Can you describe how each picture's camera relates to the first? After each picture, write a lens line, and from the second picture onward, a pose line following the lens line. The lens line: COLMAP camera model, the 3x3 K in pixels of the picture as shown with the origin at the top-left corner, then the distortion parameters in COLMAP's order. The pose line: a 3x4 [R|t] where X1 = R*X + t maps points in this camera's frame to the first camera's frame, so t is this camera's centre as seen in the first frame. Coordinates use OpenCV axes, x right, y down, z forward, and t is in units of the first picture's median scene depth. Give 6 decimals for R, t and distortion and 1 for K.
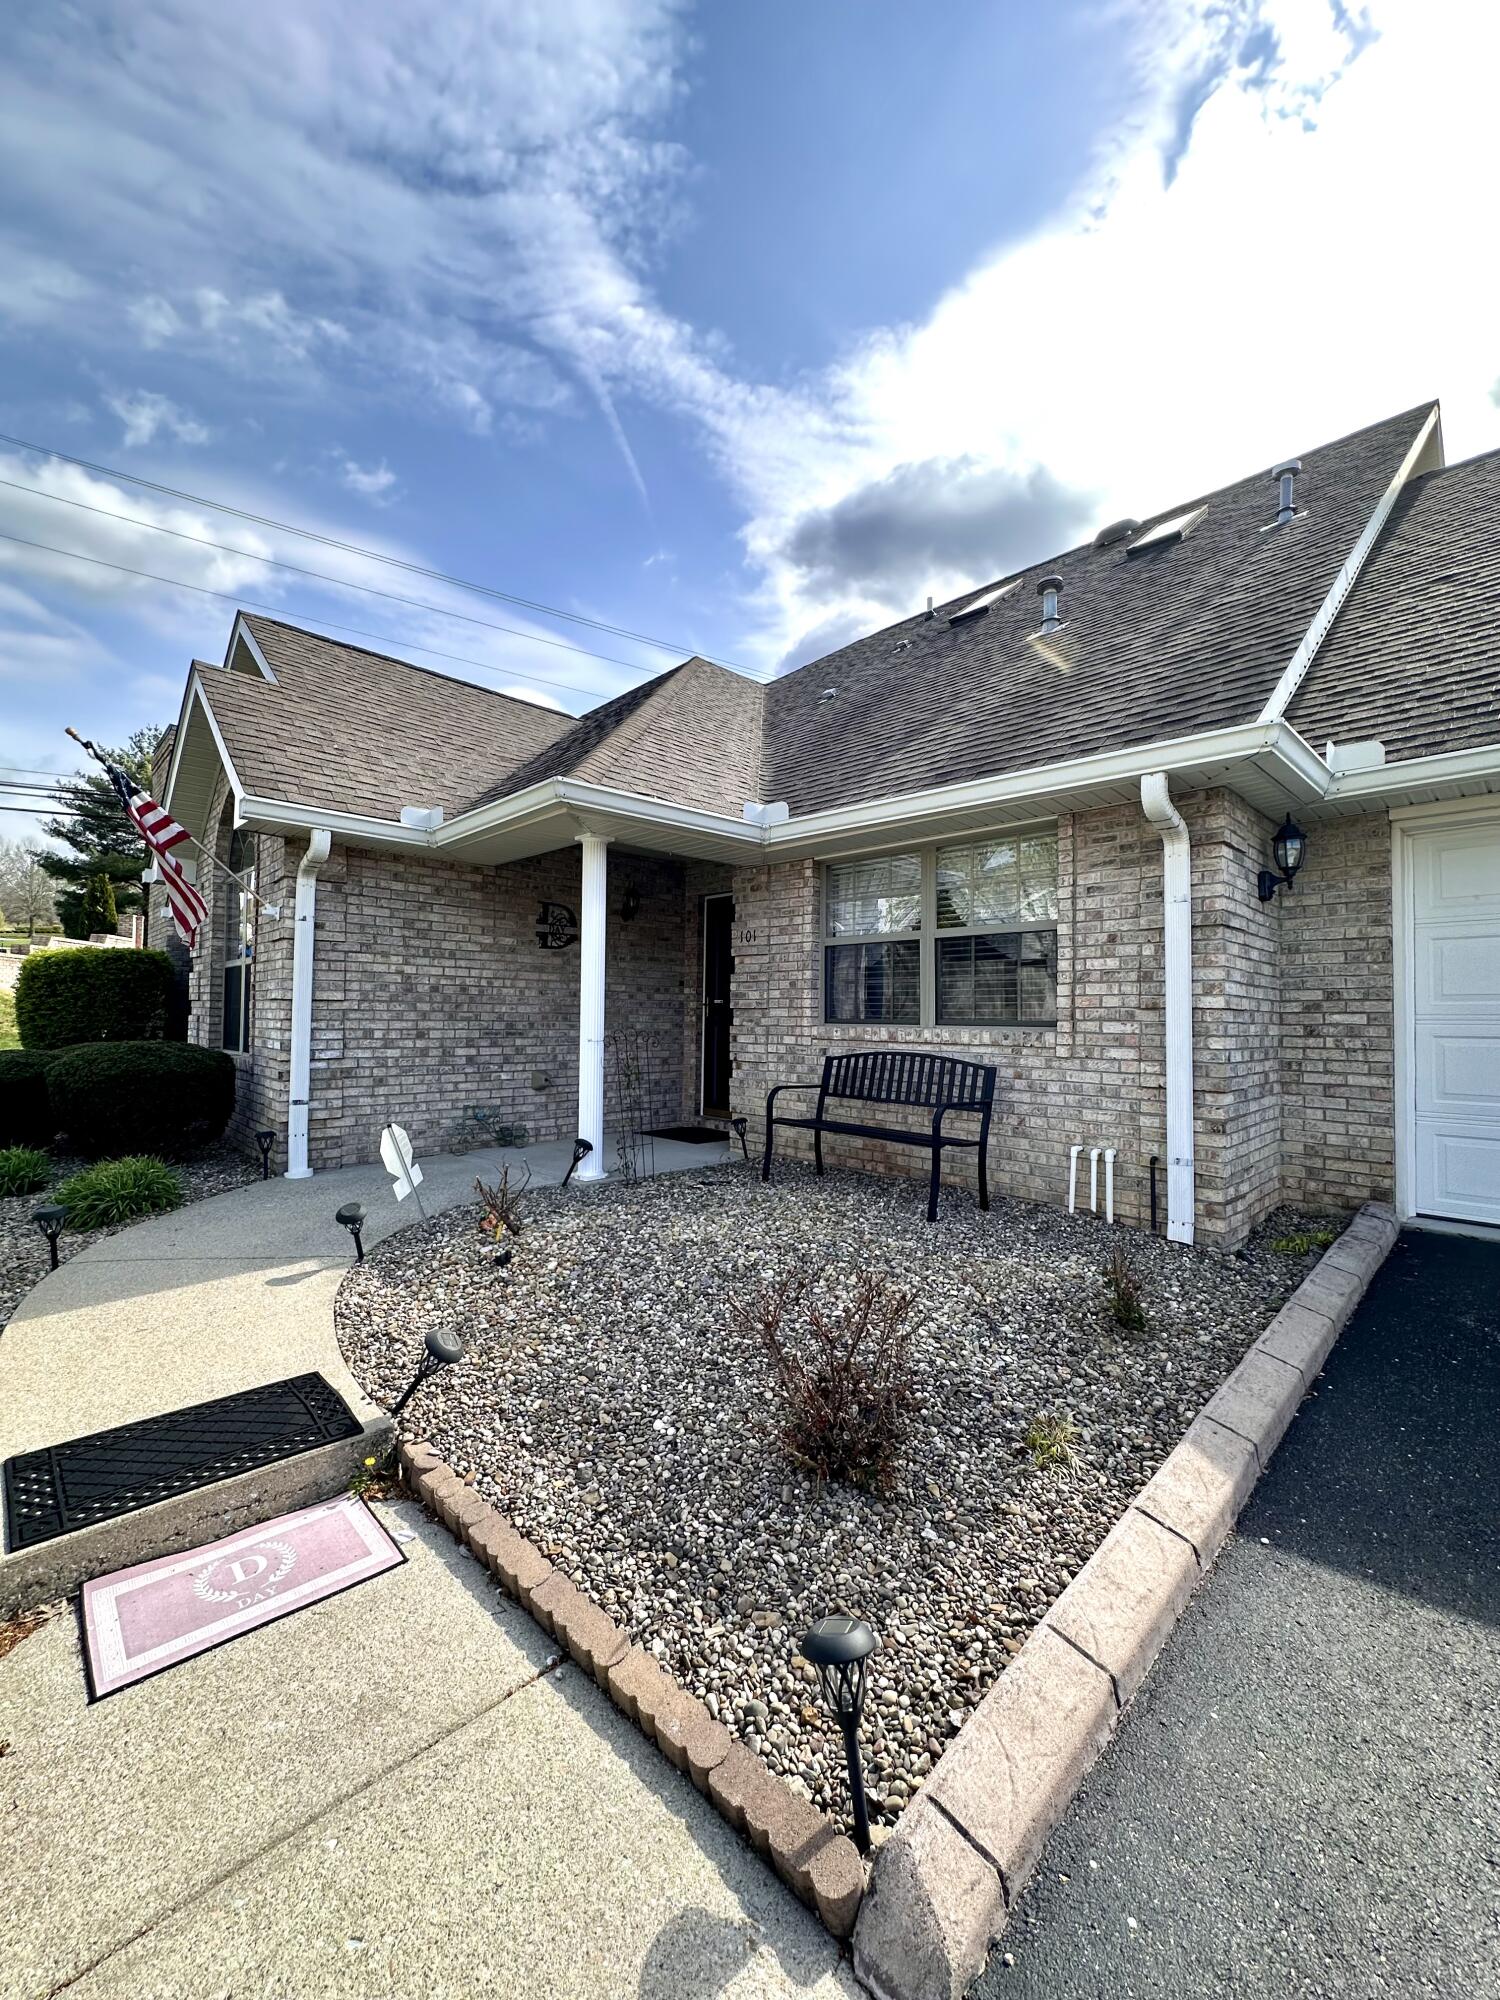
lens RADIAL K [[801.3, 0, 753.8], [0, 801.3, 998.9], [0, 0, 1]] dist [-0.000329, -0.000152]
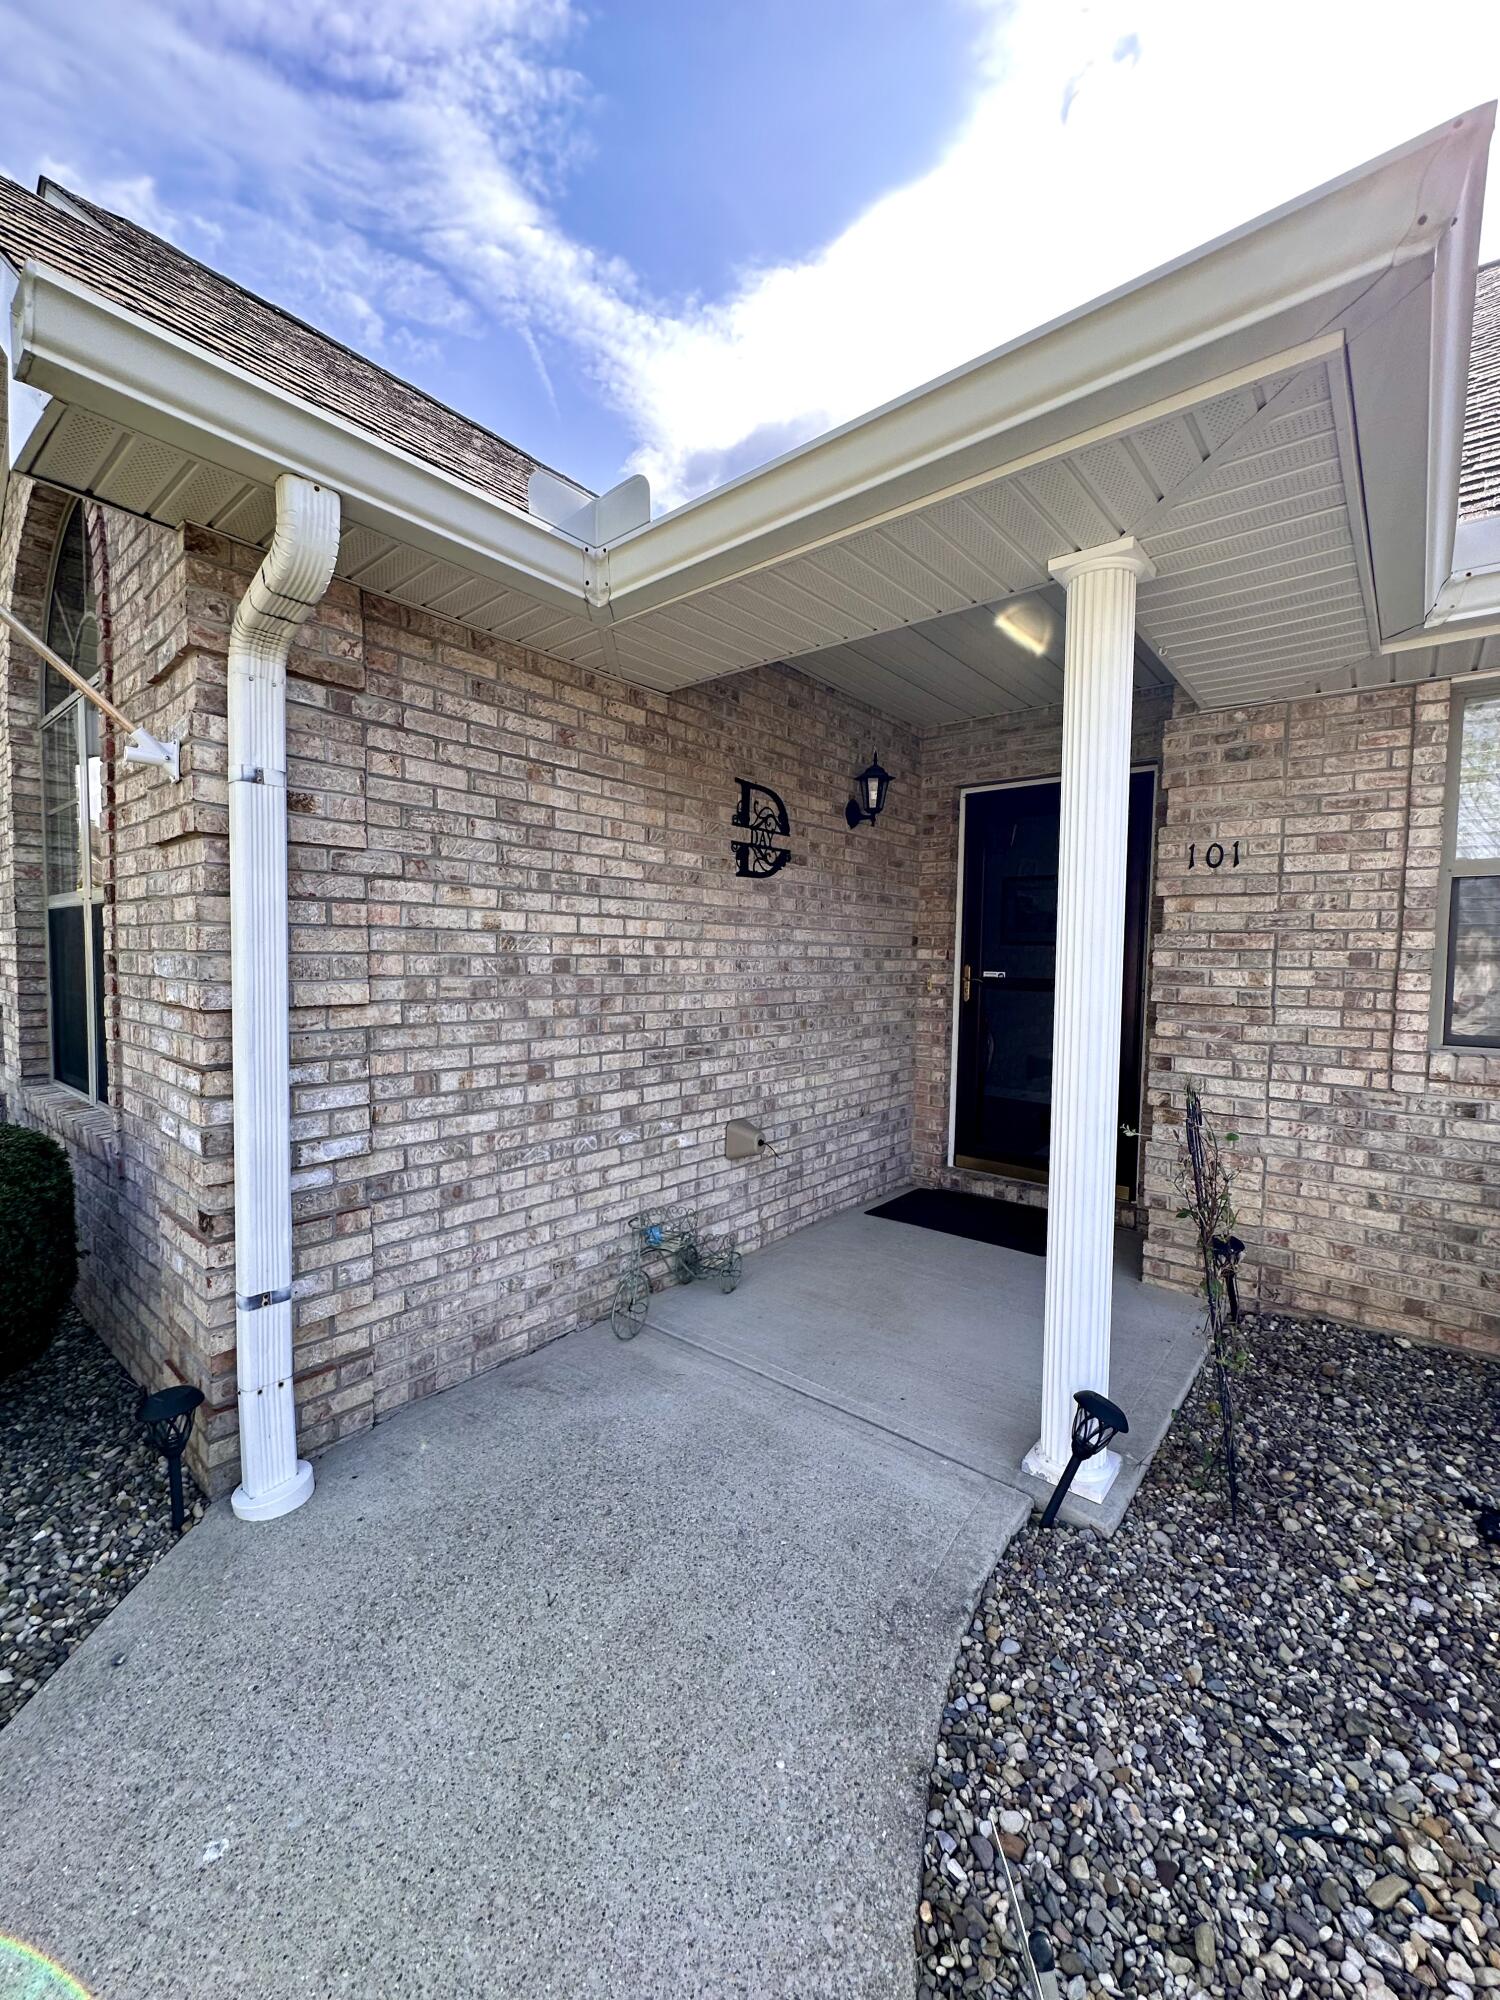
lens RADIAL K [[801.3, 0, 753.7], [0, 801.3, 998.1], [0, 0, 1]] dist [-0.000329, -0.000152]
pose [[0.994148, -0.003292, 0.107973, -0.365382], [-0.005203, 0.996916, 0.078302, -0.031500], [-0.107898, -0.078405, 0.991065, 0.593809]]
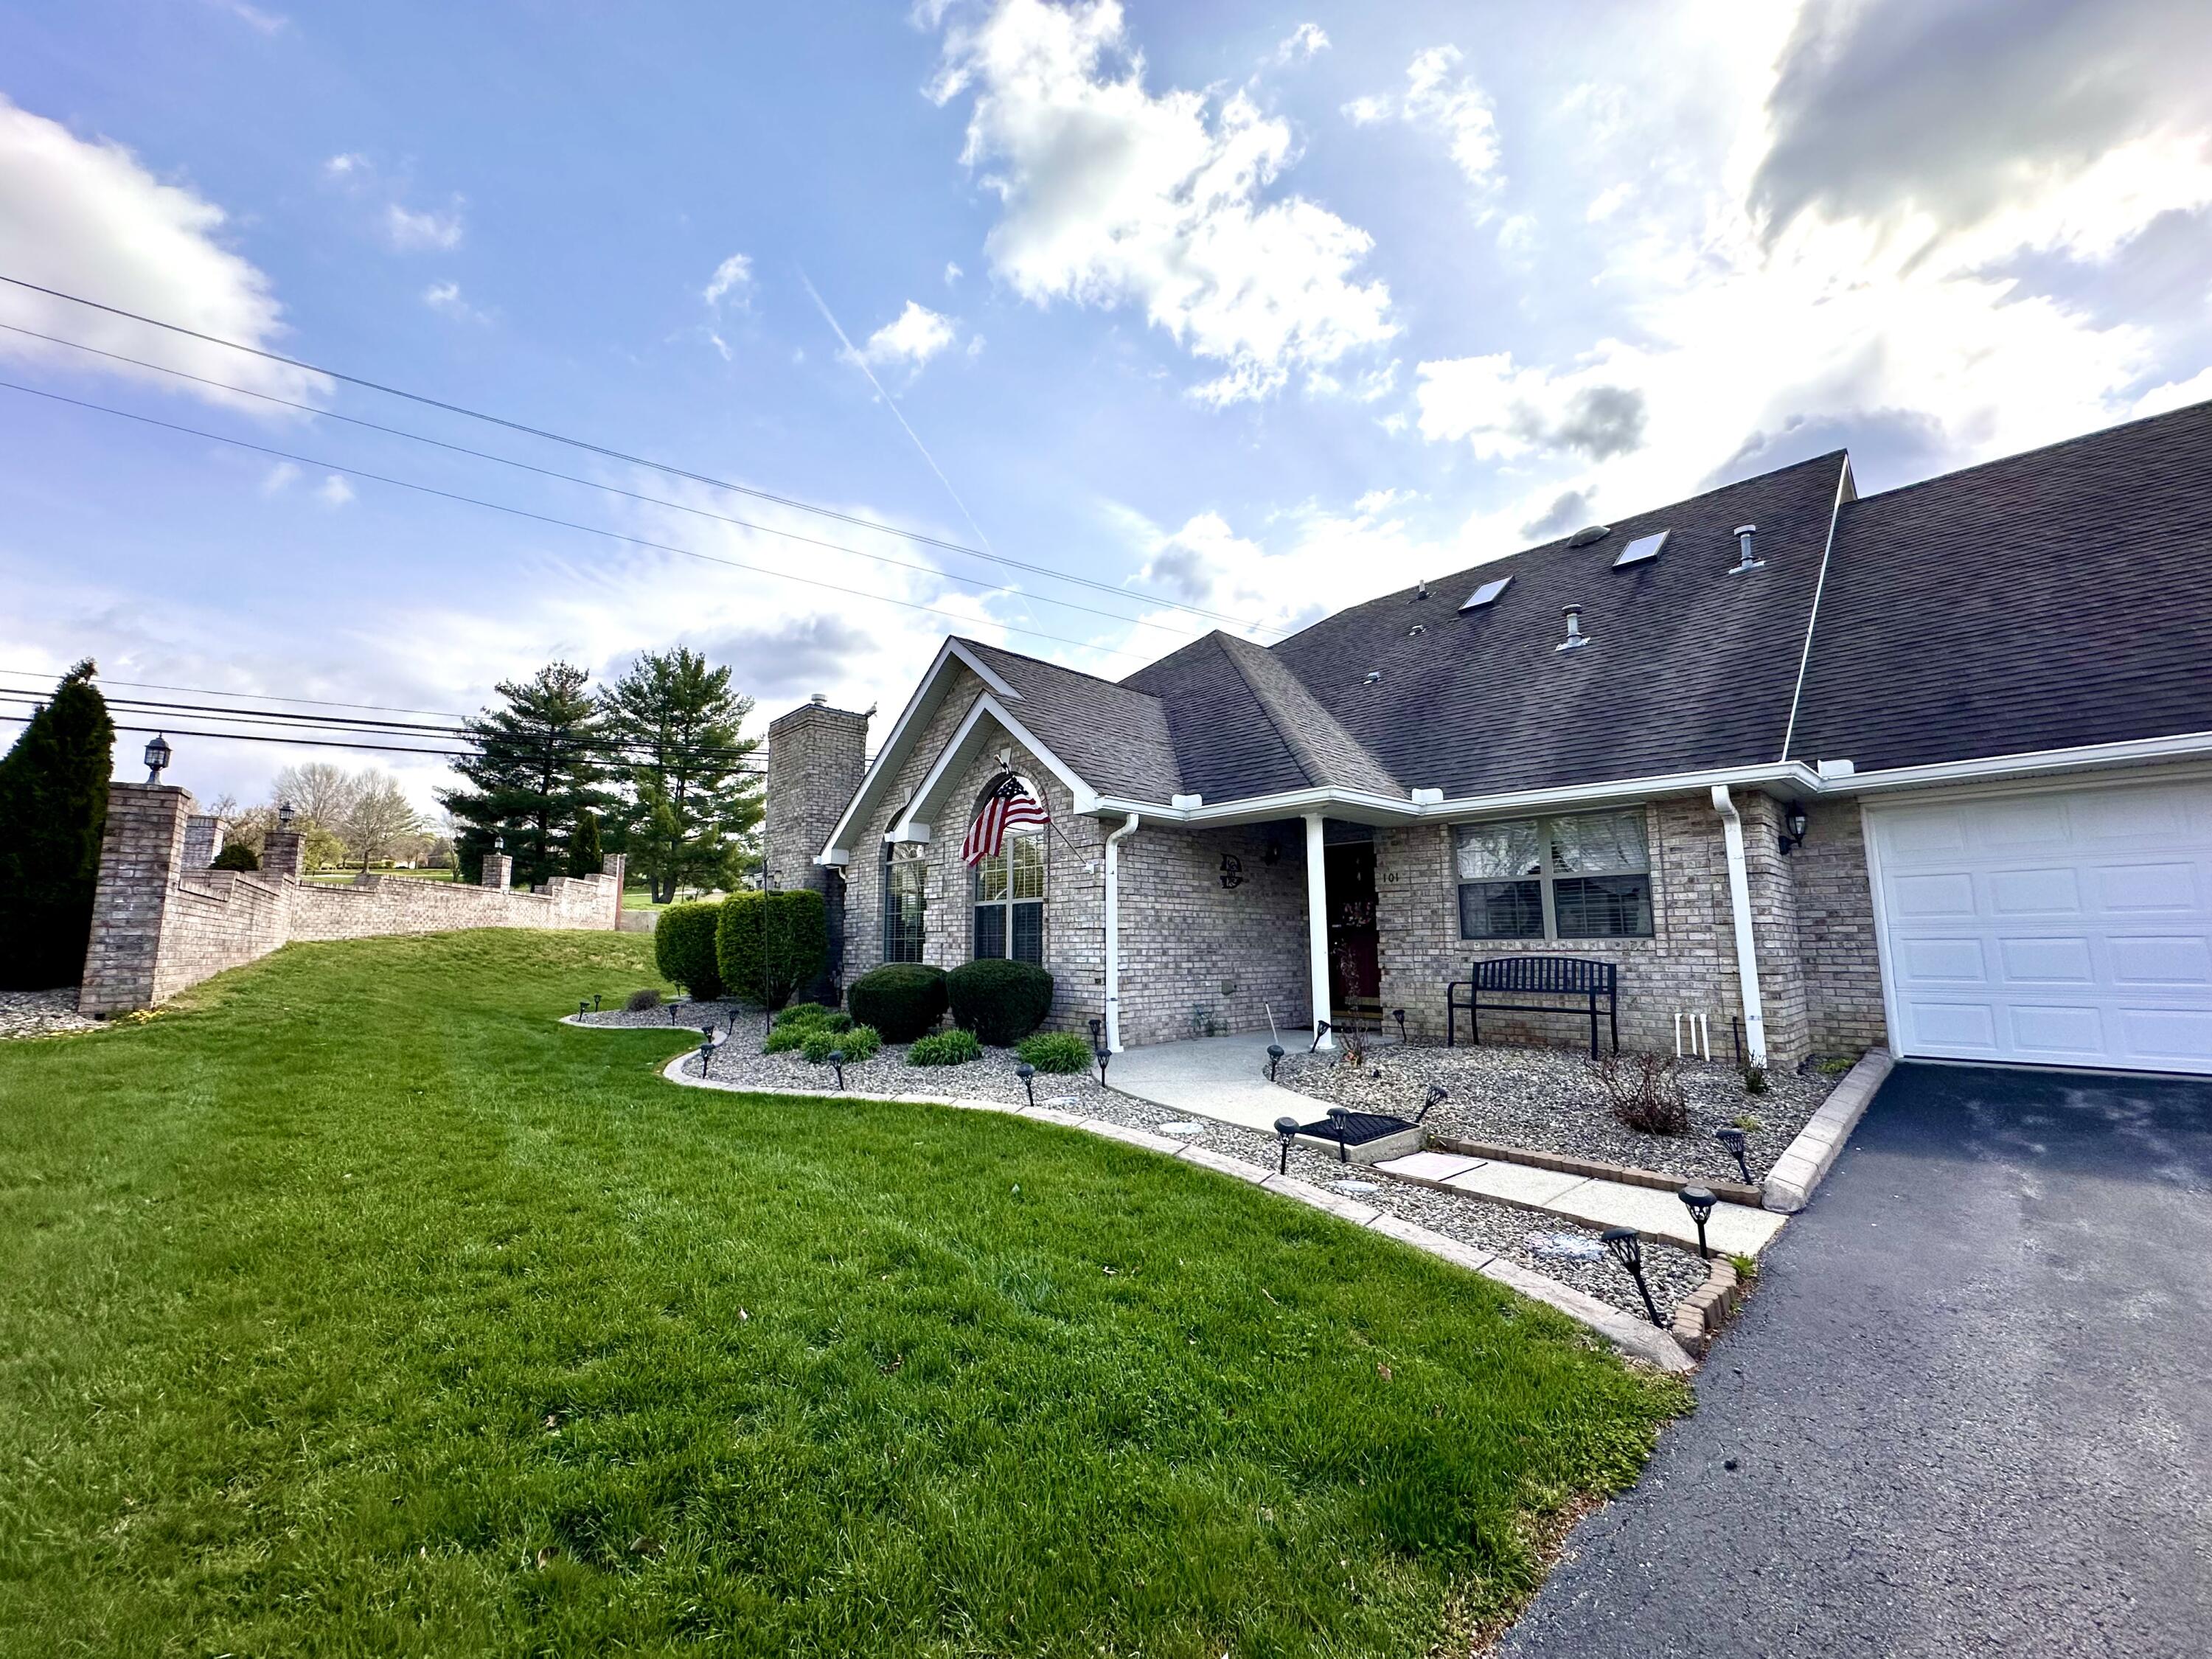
lens RADIAL K [[886.2, 0, 1106.6], [0, 886.2, 830.6], [0, 0, 1]] dist [-0.000329, -0.000152]
pose [[0.999760, -0.017026, -0.013772, -0.519232], [0.015413, 0.993840, -0.109746, 0.001622], [0.015556, 0.109507, 0.993864, -0.588112]]
